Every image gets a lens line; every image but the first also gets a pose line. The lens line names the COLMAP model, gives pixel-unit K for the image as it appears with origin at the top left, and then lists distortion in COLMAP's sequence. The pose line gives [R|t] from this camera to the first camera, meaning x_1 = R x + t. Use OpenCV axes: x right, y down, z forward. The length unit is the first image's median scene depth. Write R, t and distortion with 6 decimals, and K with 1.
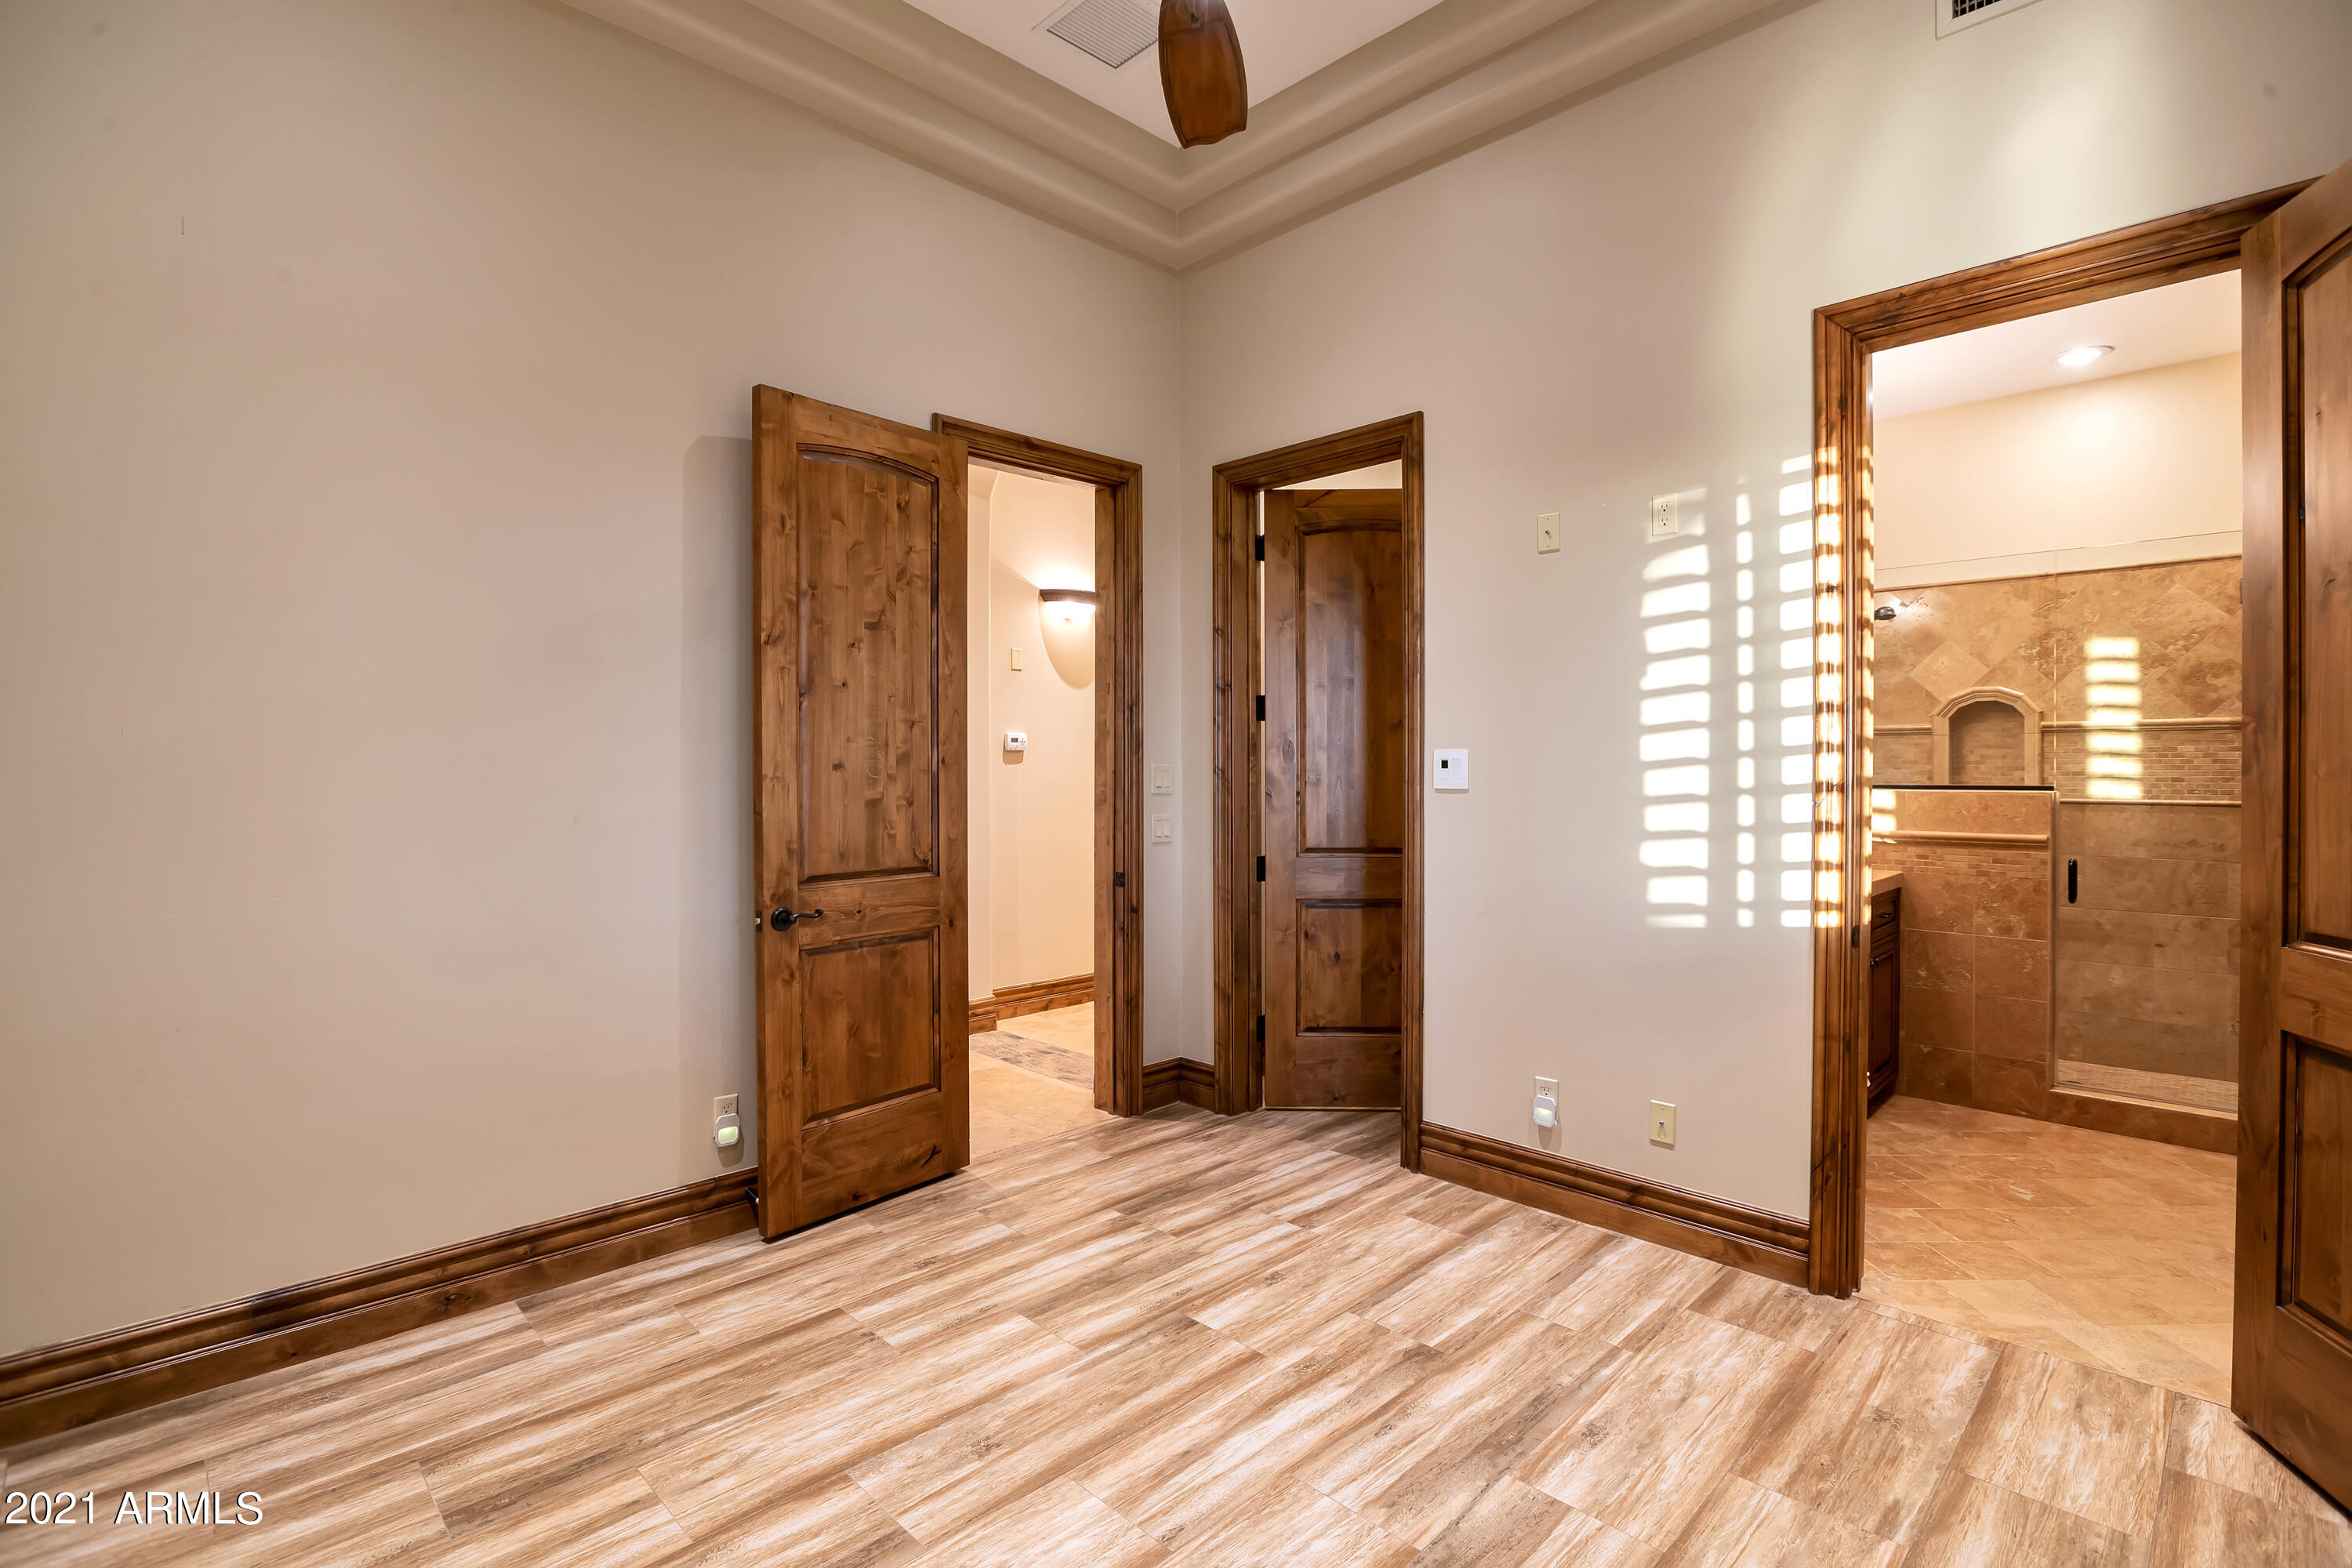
lens RADIAL K [[1085.0, 0, 1189.3], [0, 1085.0, 770.9], [0, 0, 1]] dist [-0.034648, 0.011553]
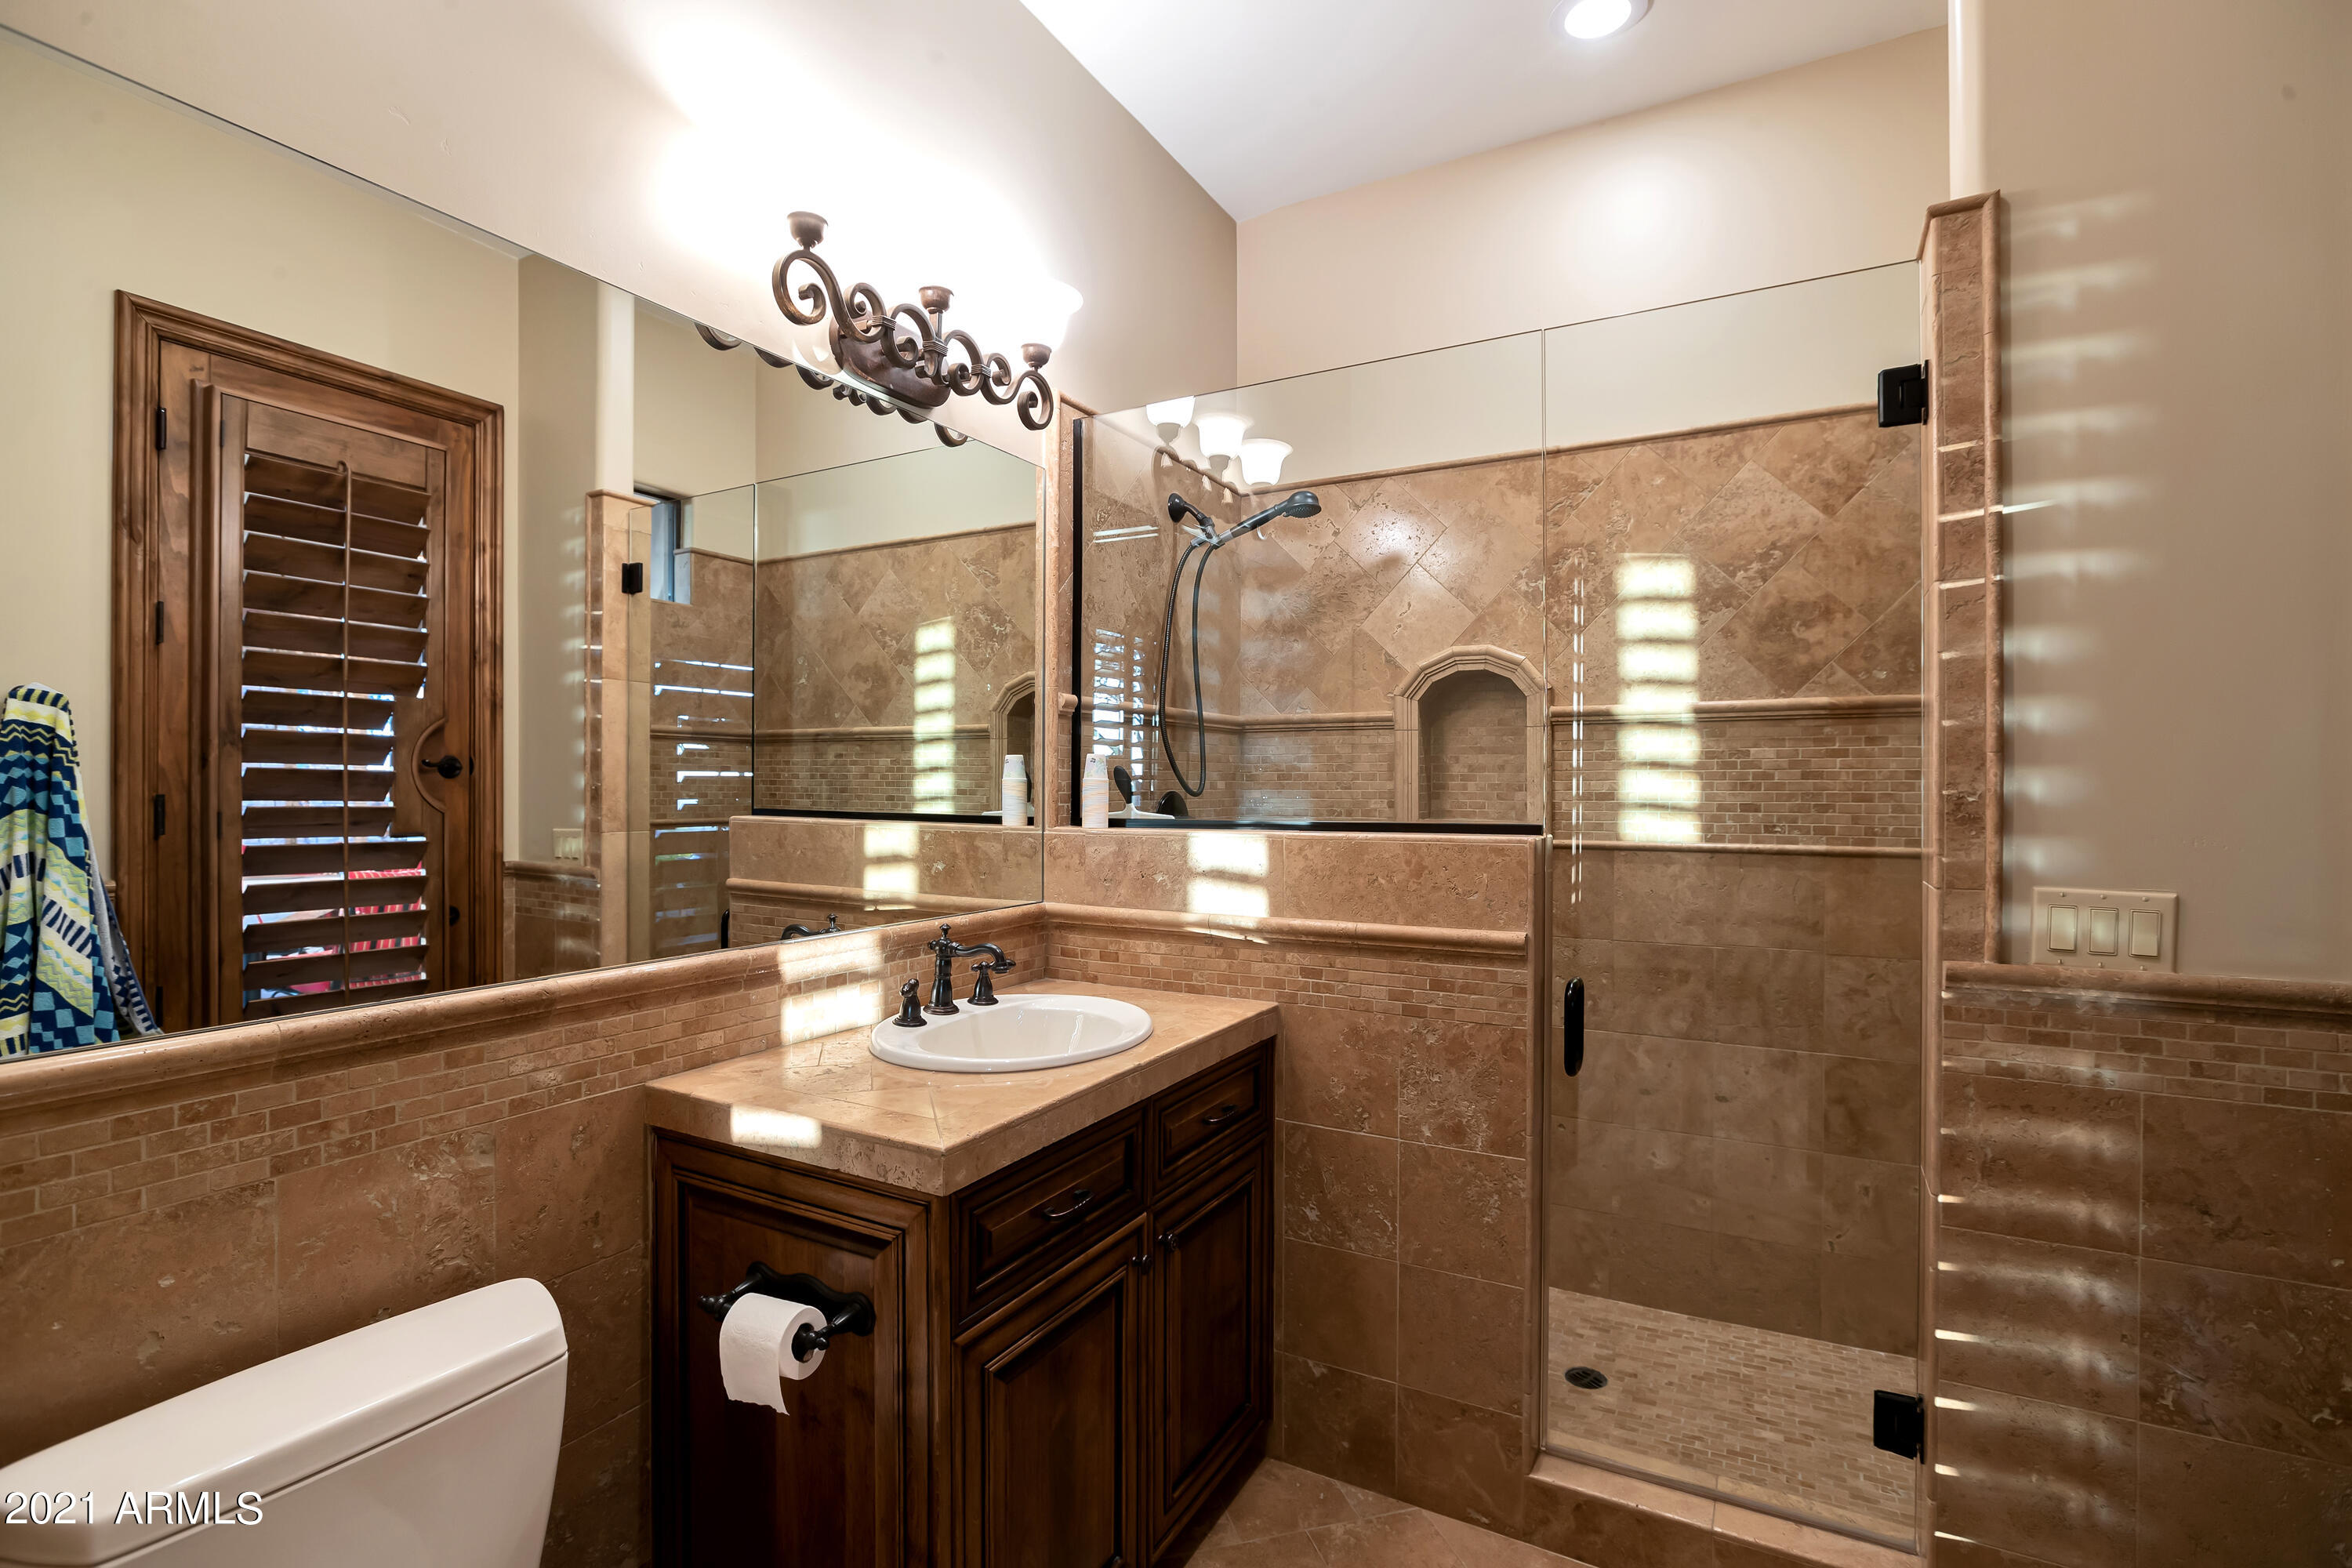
lens RADIAL K [[1085.0, 0, 1183.2], [0, 1085.0, 787.1], [0, 0, 1]] dist [-0.034648, 0.011553]
pose [[0.960515, -0.000364, 0.278228, 0.489238], [0.000300, 1.000000, 0.000272, -0.003157], [-0.278228, -0.000177, 0.960515, 0.542957]]
